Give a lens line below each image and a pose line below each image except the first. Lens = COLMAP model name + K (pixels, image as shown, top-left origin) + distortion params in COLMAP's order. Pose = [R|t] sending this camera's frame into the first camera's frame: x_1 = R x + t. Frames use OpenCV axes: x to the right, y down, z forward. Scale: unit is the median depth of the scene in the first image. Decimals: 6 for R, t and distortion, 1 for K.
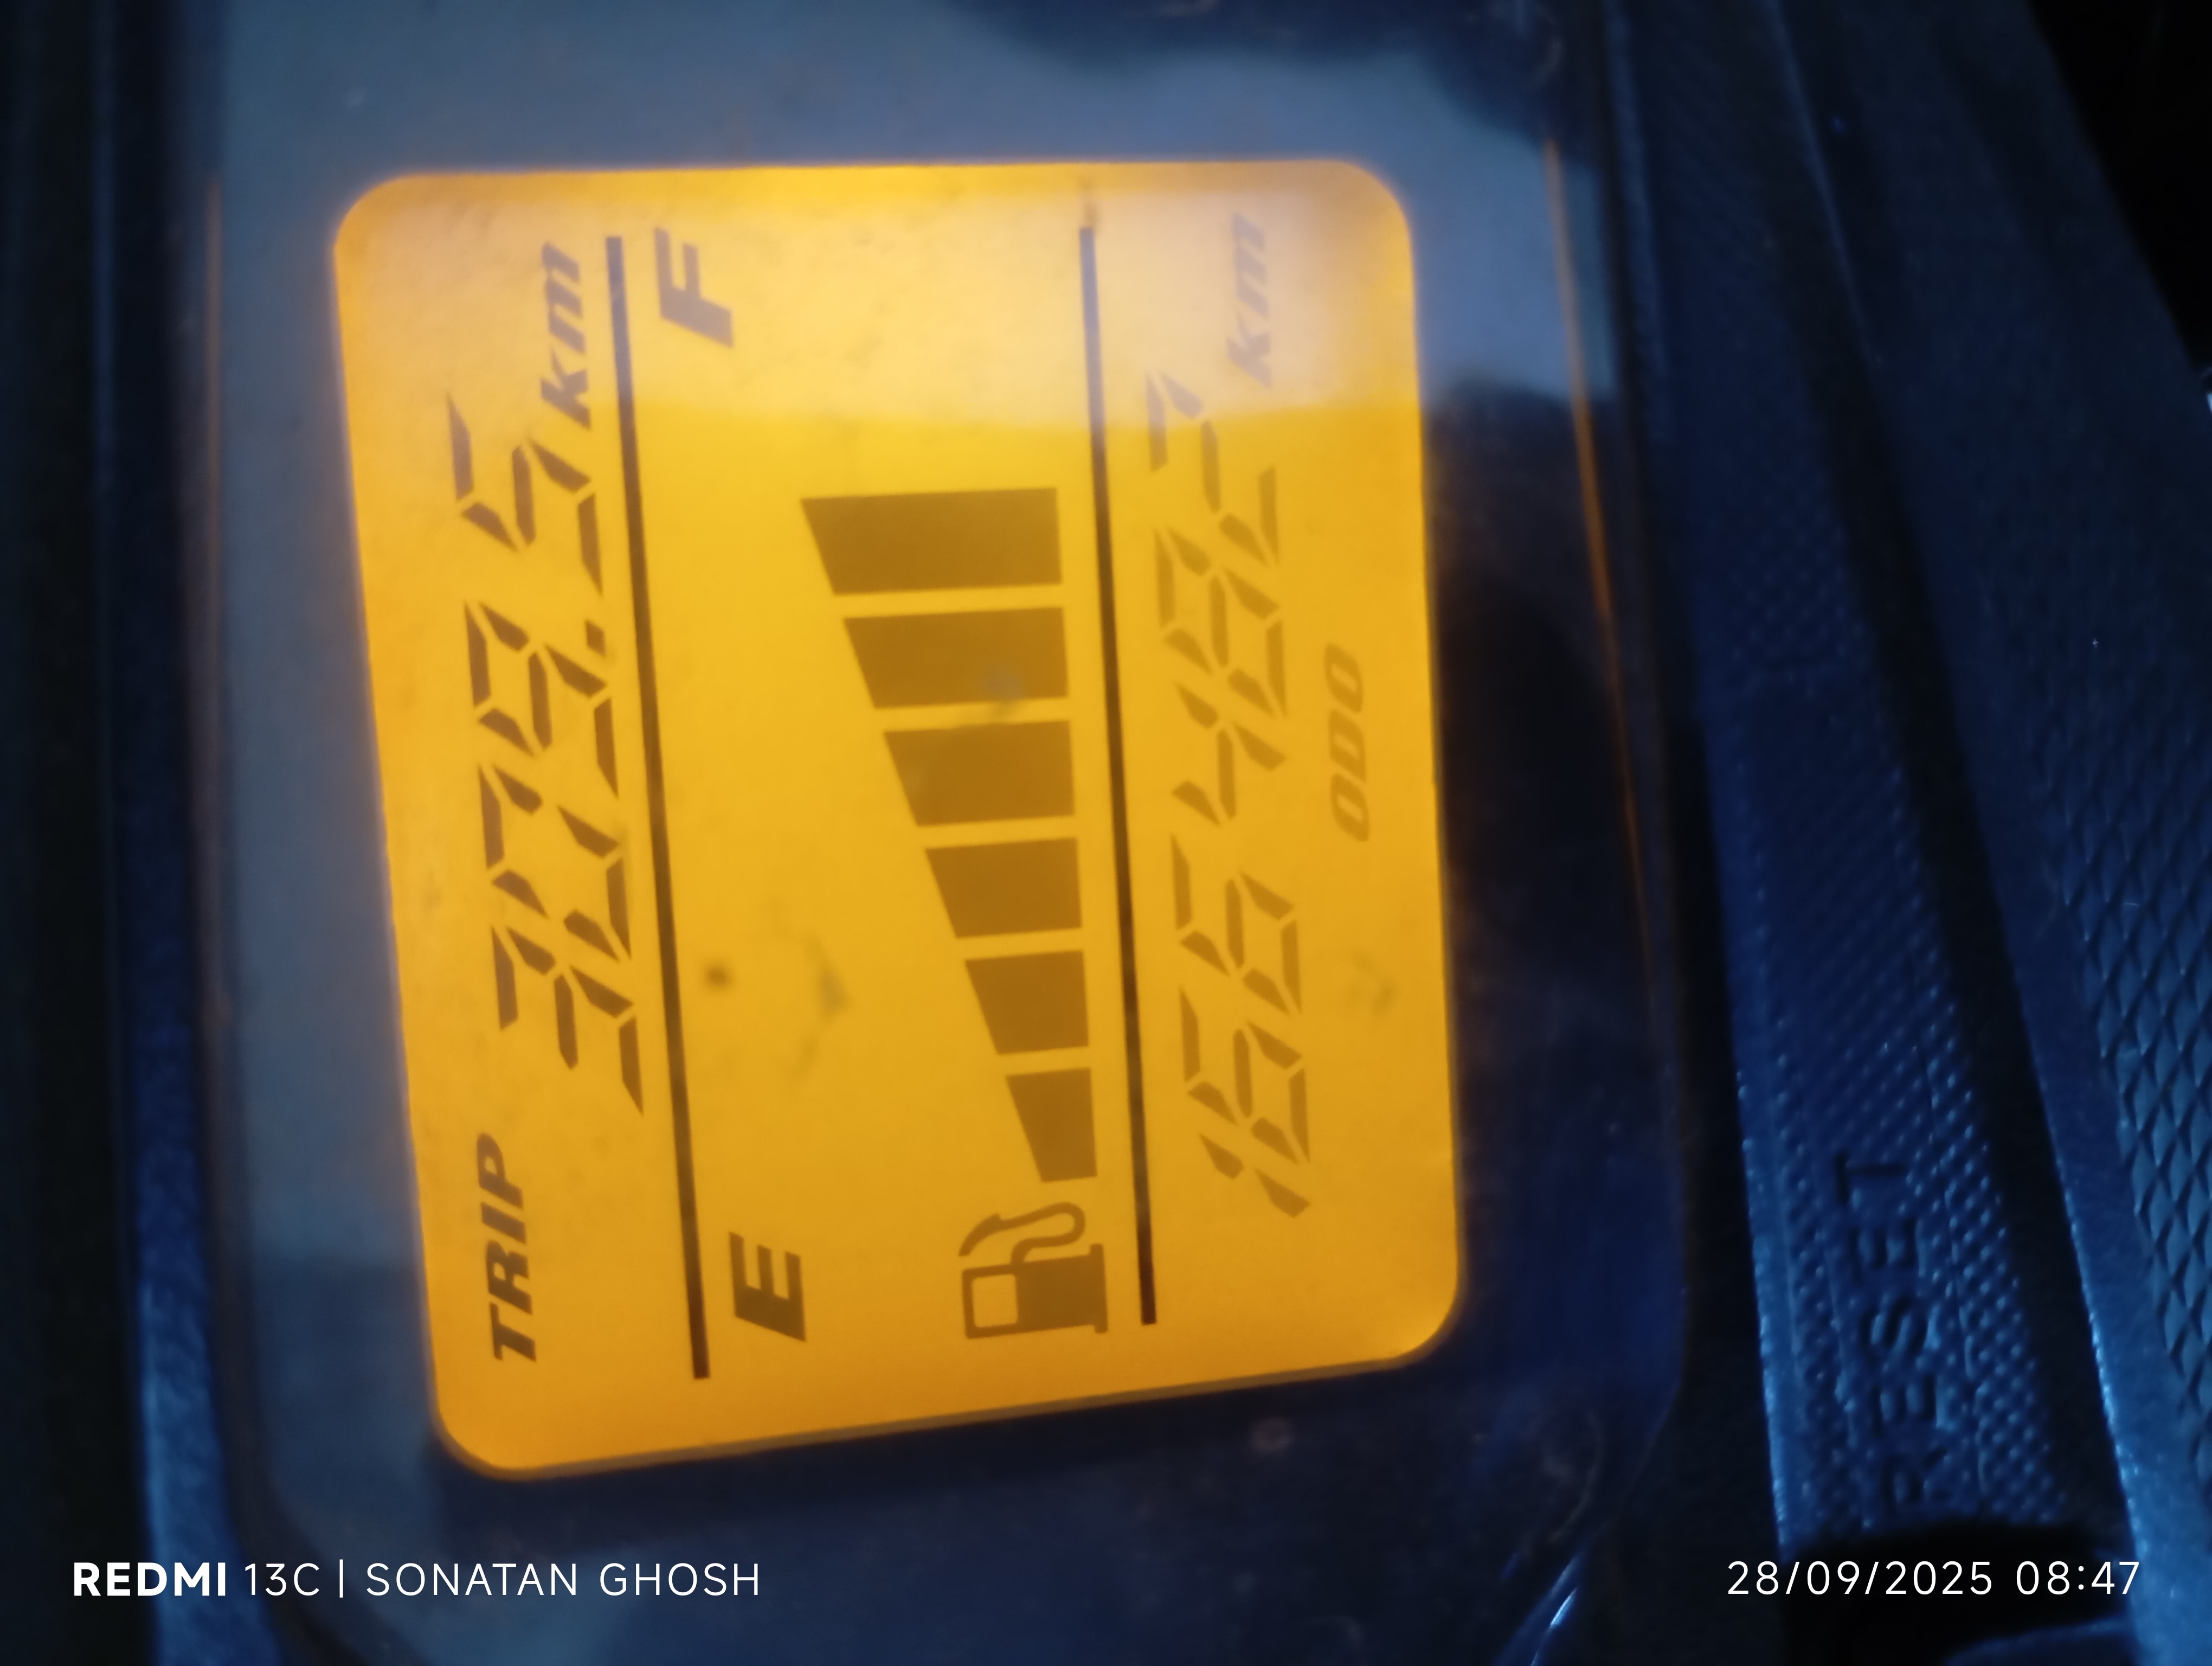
lens RADIAL K [[1963.1, 0, 1102.9], [0, 1963.1, 841.6], [0, 0, 1]] dist [0.005978, -0.095043]
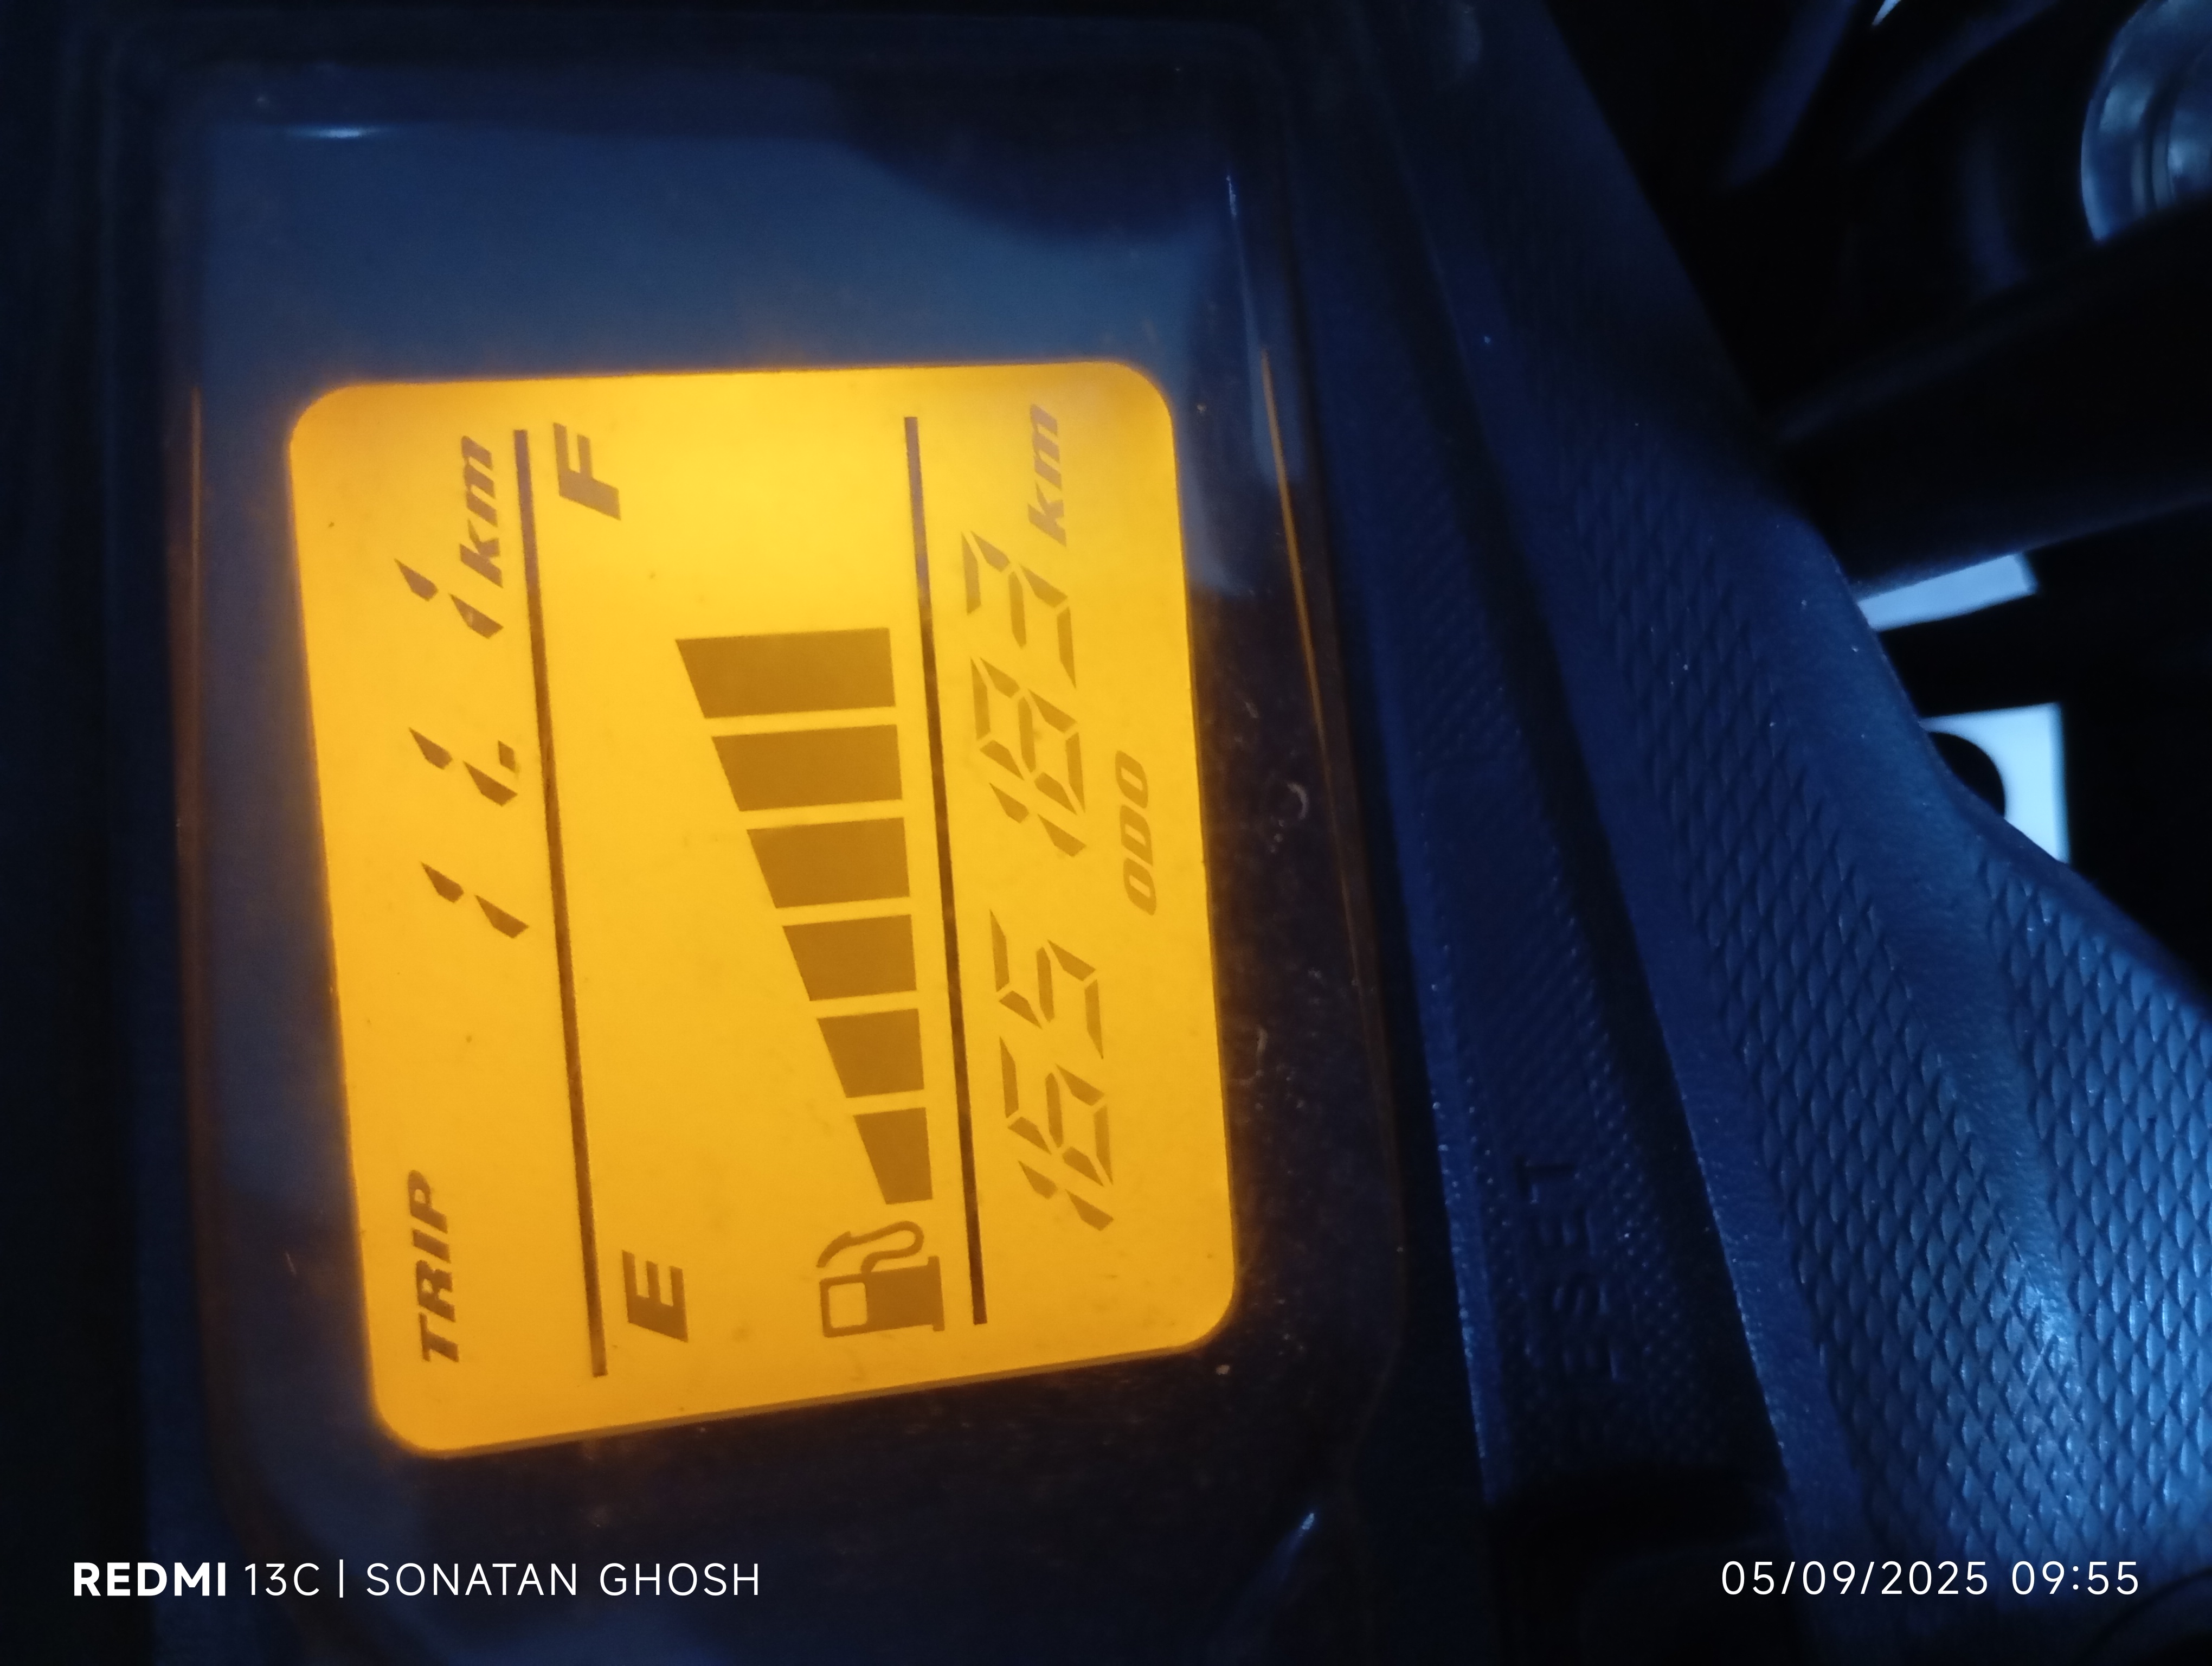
lens RADIAL K [[1963.1, 0, 1120.5], [0, 1963.1, 843.6], [0, 0, 1]] dist [0.005978, -0.095043]
pose [[0.999129, -0.017056, 0.038090, 0.070457], [0.019053, 0.998429, -0.052694, 0.020165], [-0.037132, 0.053374, 0.997884, -0.212311]]
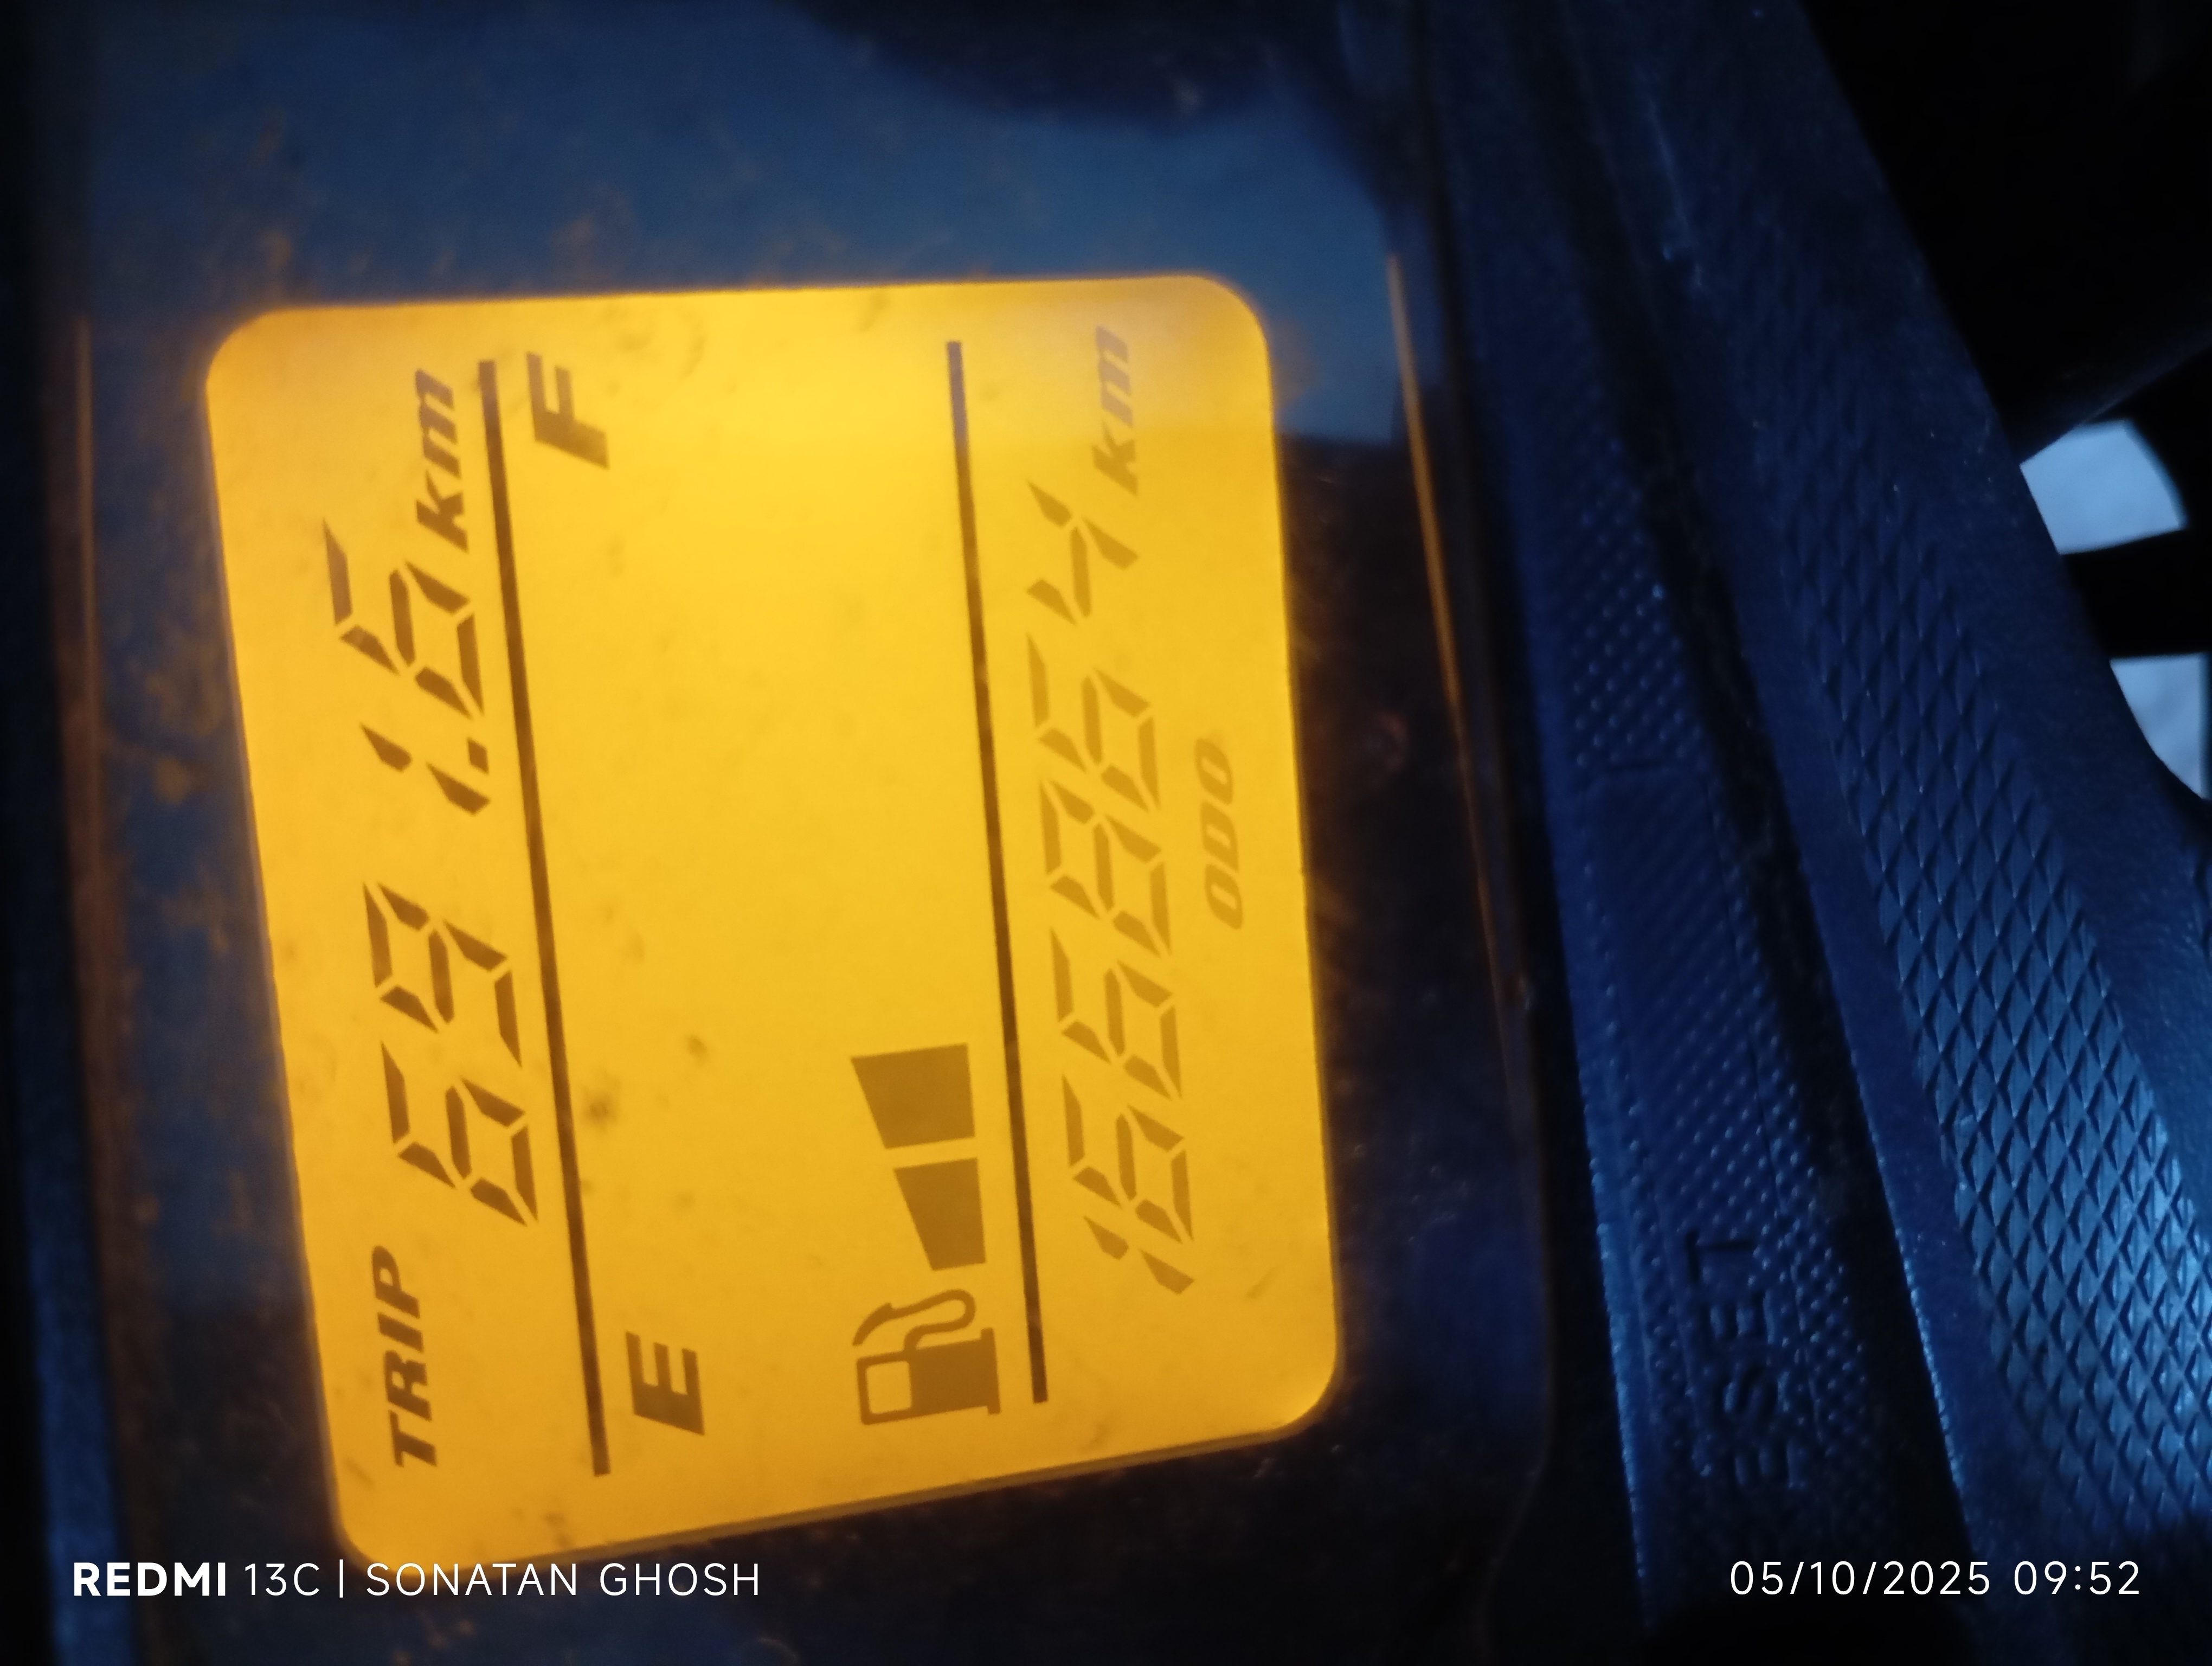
lens RADIAL K [[1963.1, 0, 1109.4], [0, 1963.1, 833.7], [0, 0, 1]] dist [0.005978, -0.095043]
pose [[0.998608, -0.022824, 0.047552, 0.017973], [0.022622, 0.999733, 0.004772, -0.058203], [-0.047648, -0.003690, 0.998857, -0.028790]]
